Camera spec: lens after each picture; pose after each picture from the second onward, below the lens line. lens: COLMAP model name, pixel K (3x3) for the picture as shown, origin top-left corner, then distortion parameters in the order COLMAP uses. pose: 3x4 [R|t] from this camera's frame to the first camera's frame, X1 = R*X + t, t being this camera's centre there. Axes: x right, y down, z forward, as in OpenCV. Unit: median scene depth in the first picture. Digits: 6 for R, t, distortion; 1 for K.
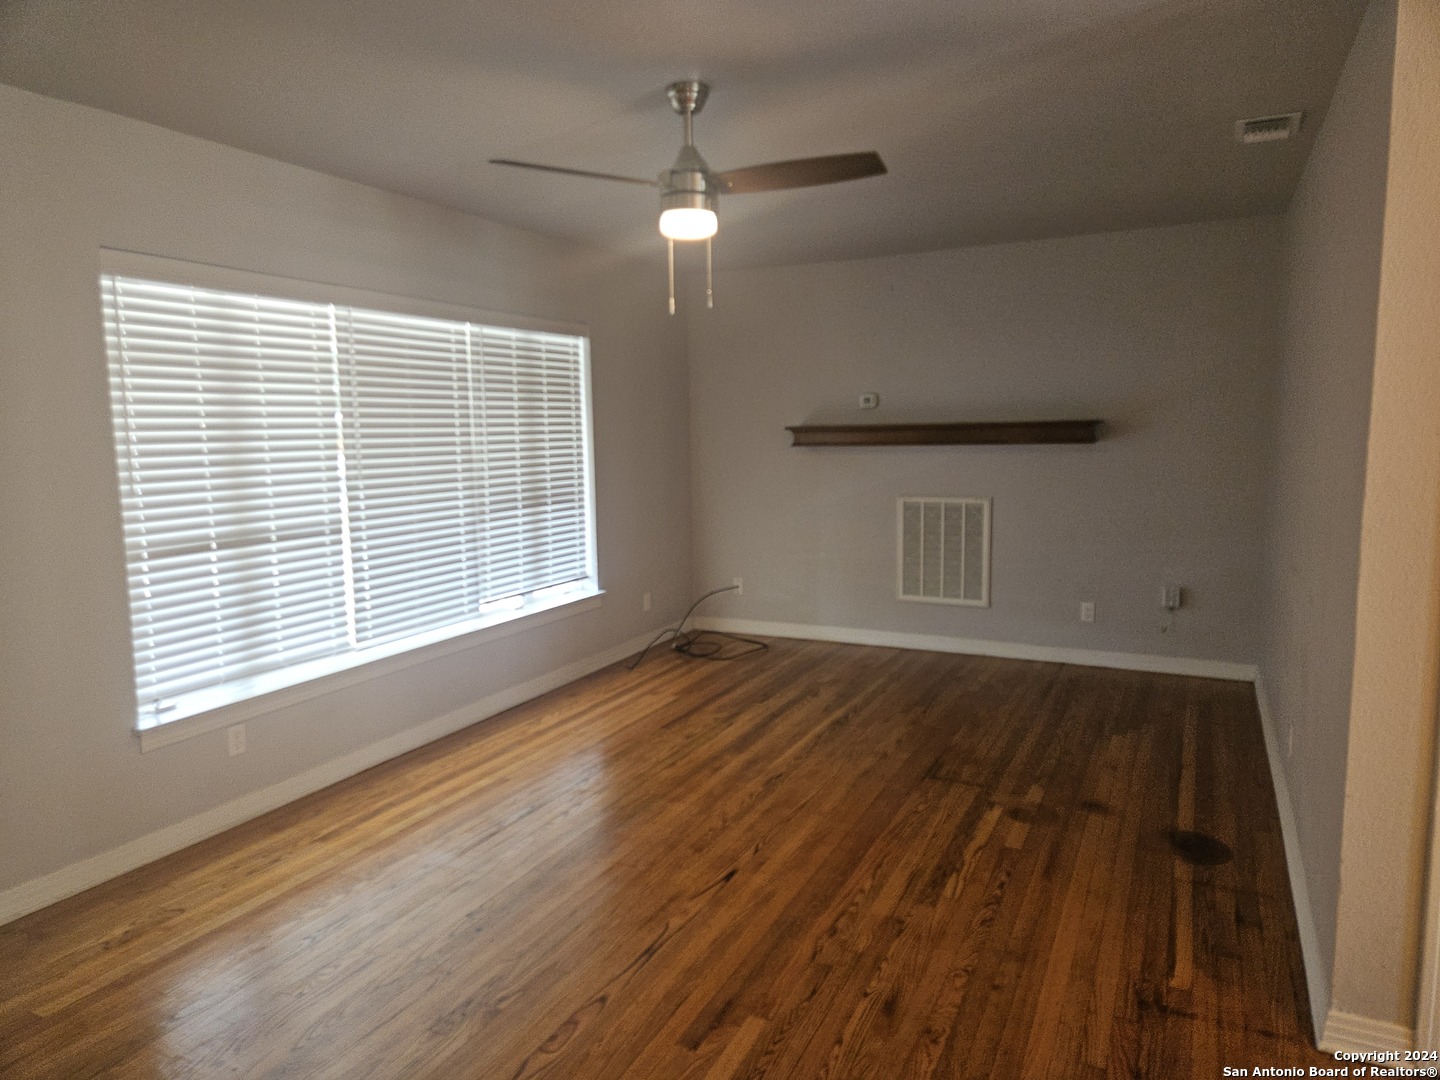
lens RADIAL K [[951.5, 0, 721.2], [0, 951.5, 533.9], [0, 0, 1]] dist [0.094508, -0.083897]
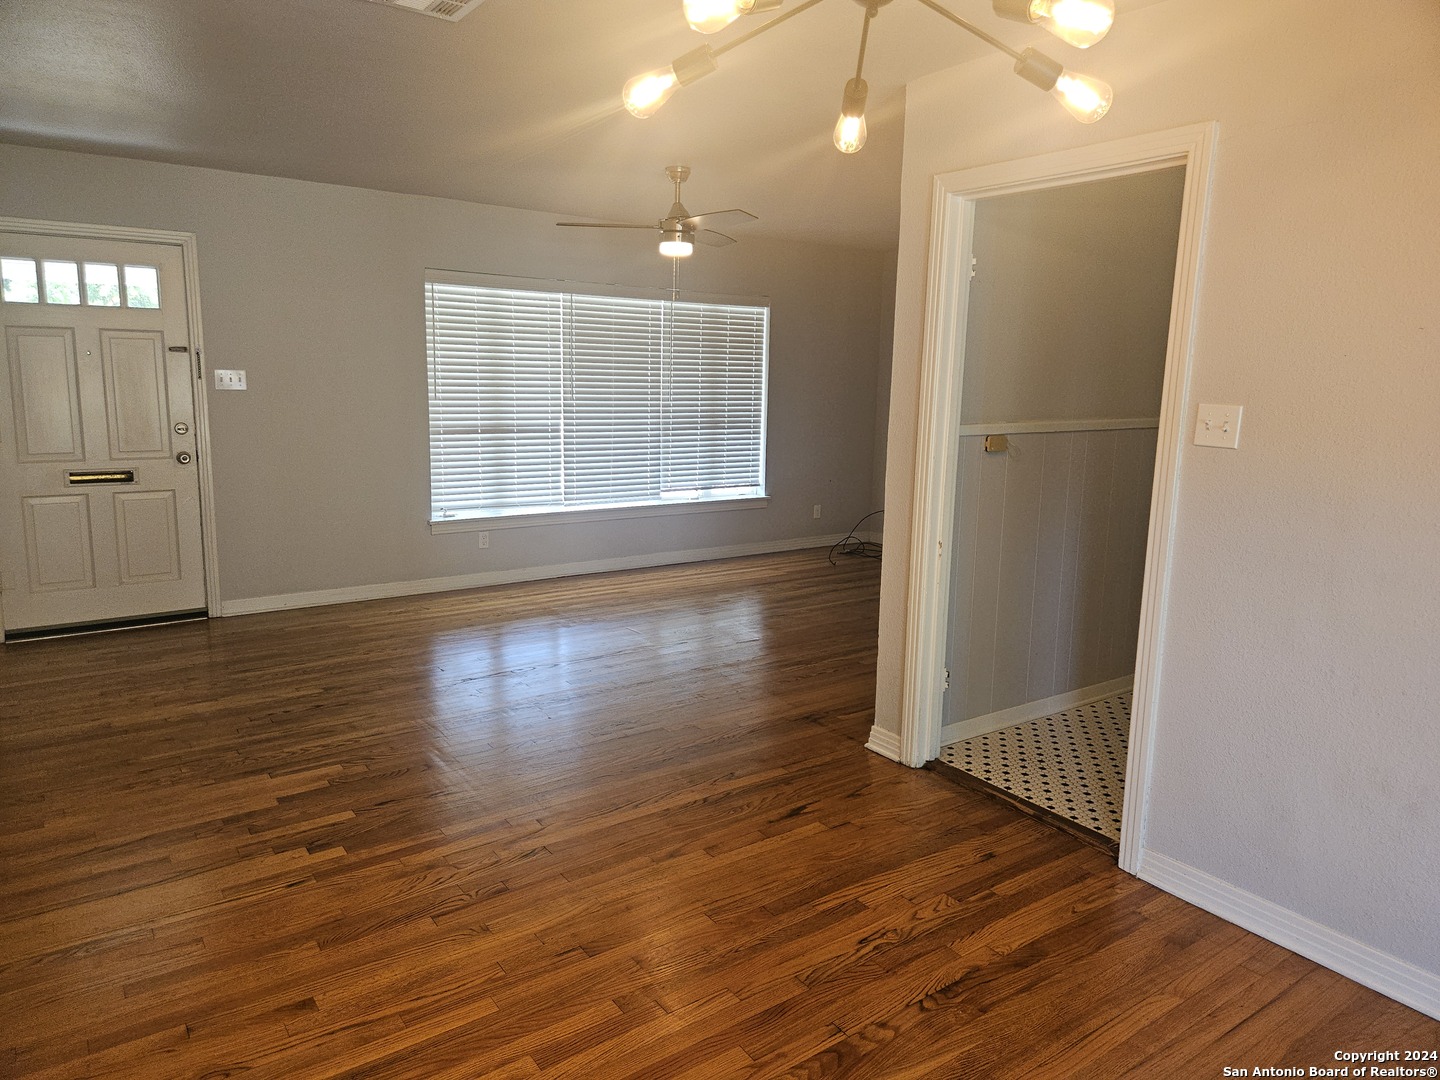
lens RADIAL K [[963.7, 0, 721.6], [0, 963.7, 530.2], [0, 0, 1]] dist [0.081207, -0.092873]
pose [[0.882878, 0.107537, -0.457124, 0.710911], [-0.087038, 0.994034, 0.065740, 0.037727], [0.461466, -0.018253, 0.886970, -0.389922]]
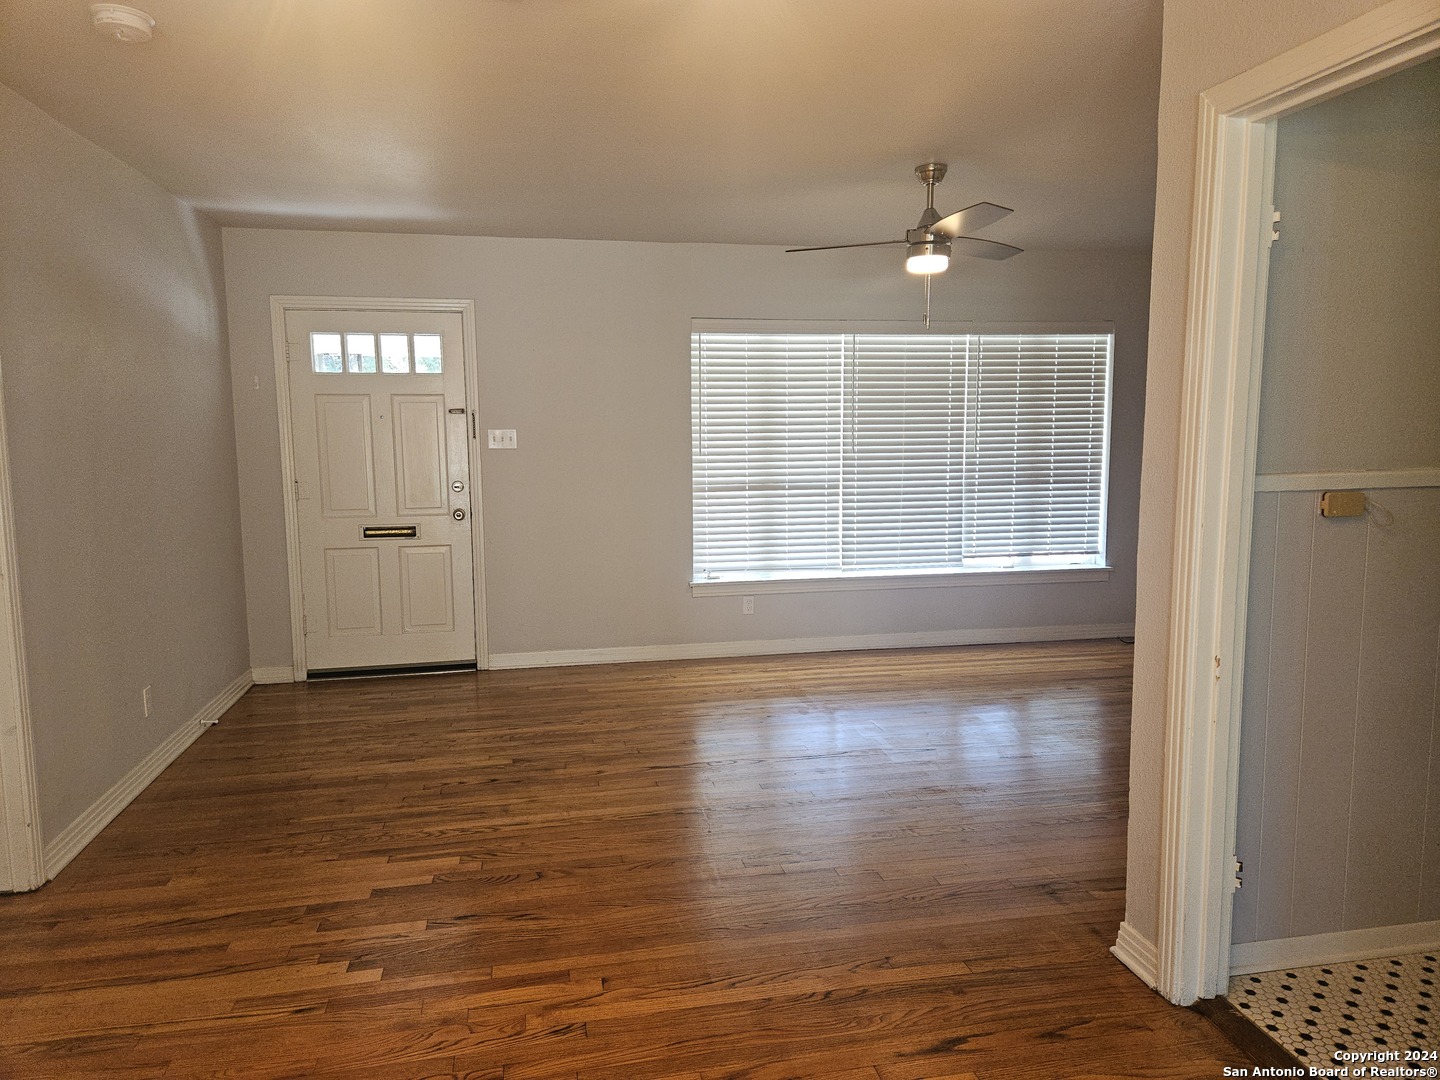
lens RADIAL K [[966.0, 0, 704.6], [0, 966.0, 539.0], [0, 0, 1]] dist [0.082380, -0.082236]
pose [[0.603036, 0.100273, -0.791387, 0.753929], [-0.091943, 0.994193, 0.055909, 0.013748], [0.792398, 0.039047, 0.608754, -0.069135]]
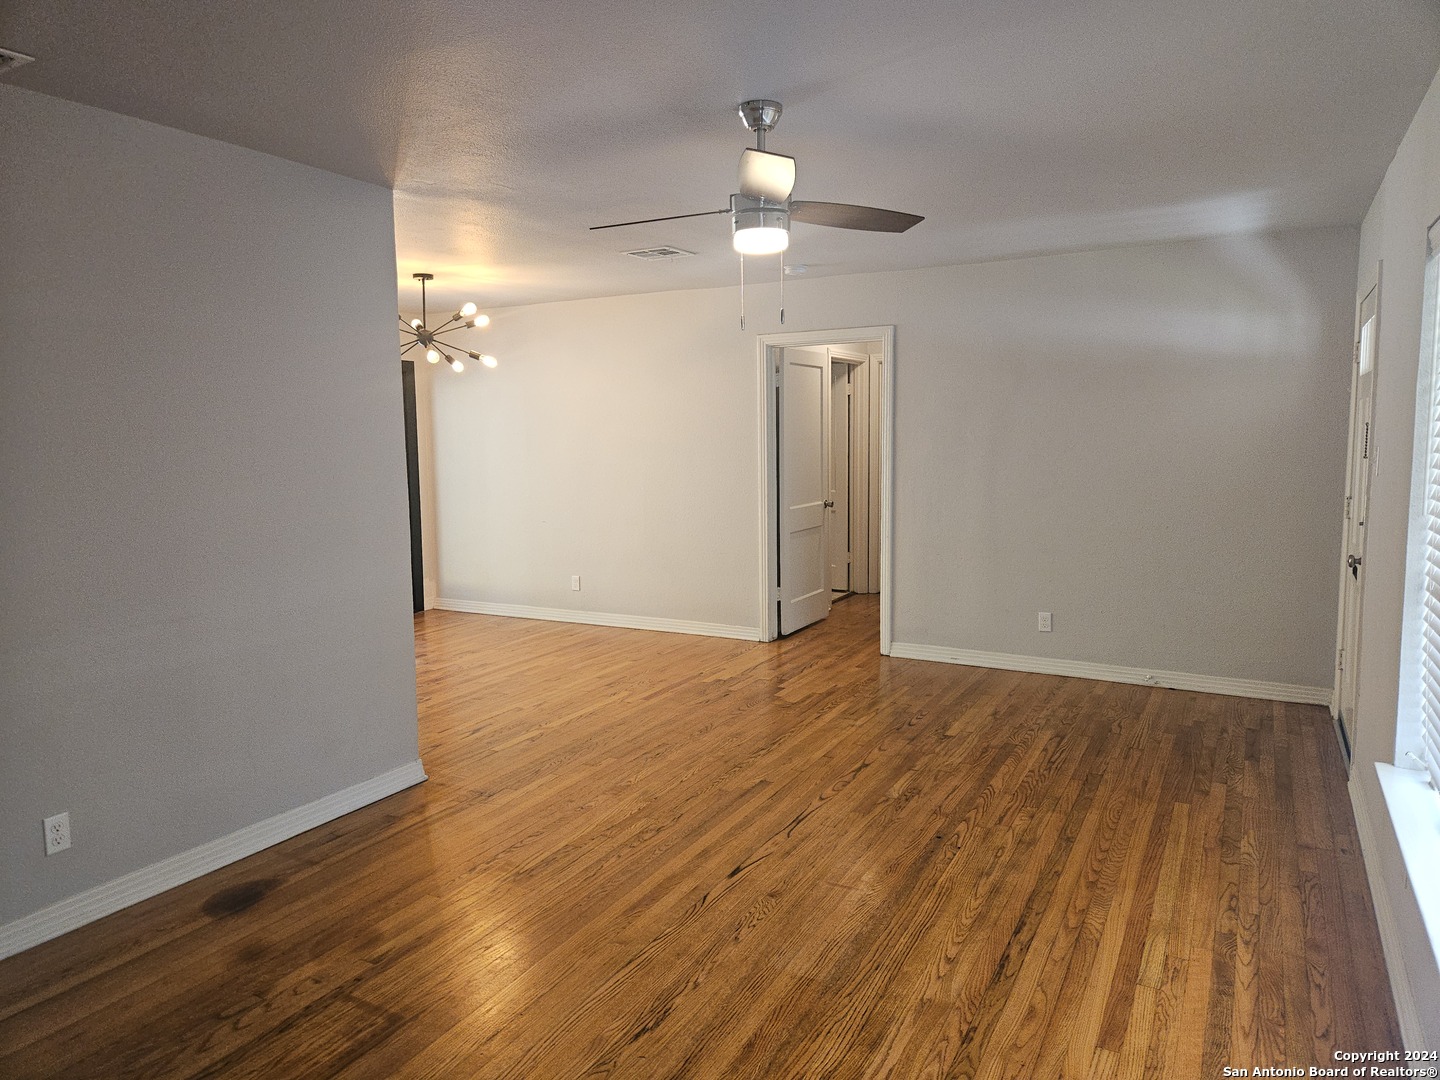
lens RADIAL K [[963.7, 0, 721.6], [0, 963.7, 530.2], [0, 0, 1]] dist [0.081207, -0.092873]
pose [[-0.998822, 0.015618, 0.045951, -0.025822], [0.025467, 0.974642, 0.222315, -0.210049], [-0.041313, 0.223223, -0.973892, 1.691473]]
